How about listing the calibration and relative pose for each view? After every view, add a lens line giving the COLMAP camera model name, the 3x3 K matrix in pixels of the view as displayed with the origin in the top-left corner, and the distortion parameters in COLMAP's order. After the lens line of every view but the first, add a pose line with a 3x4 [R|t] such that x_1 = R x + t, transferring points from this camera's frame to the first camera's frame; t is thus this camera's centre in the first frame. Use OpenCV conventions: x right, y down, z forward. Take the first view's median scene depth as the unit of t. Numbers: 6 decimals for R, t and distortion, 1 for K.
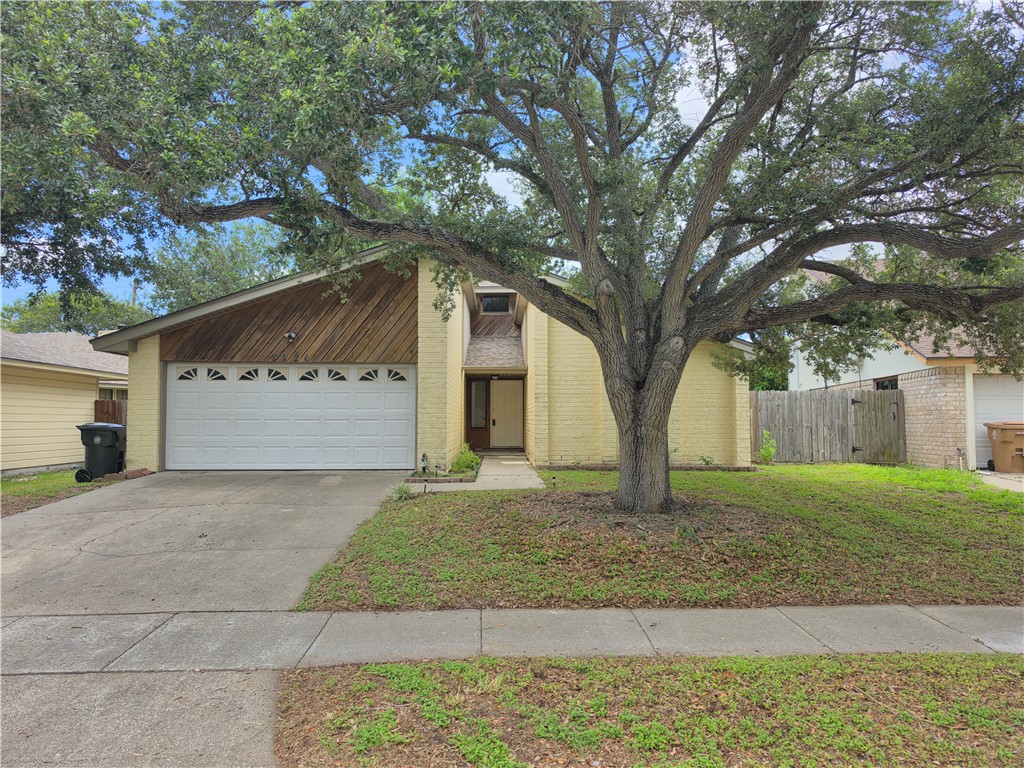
lens RADIAL K [[705.0, 0, 512.5], [0, 705.0, 384.0], [0, 0, 1]] dist [0.006564, -0.015379]
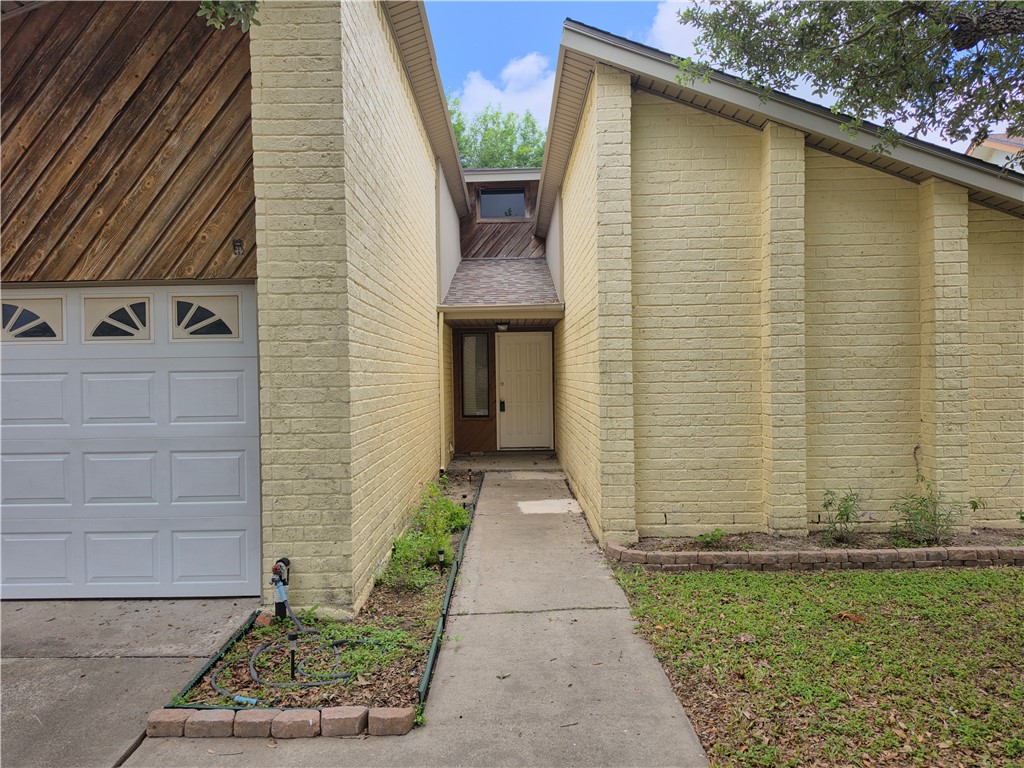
lens RADIAL K [[705.0, 0, 510.3], [0, 705.0, 383.7], [0, 0, 1]] dist [0.006564, -0.015379]
pose [[0.999639, -0.016701, -0.021052, -0.010652], [0.018028, 0.997754, 0.064508, -0.000496], [0.019928, -0.064864, 0.997695, 0.601276]]
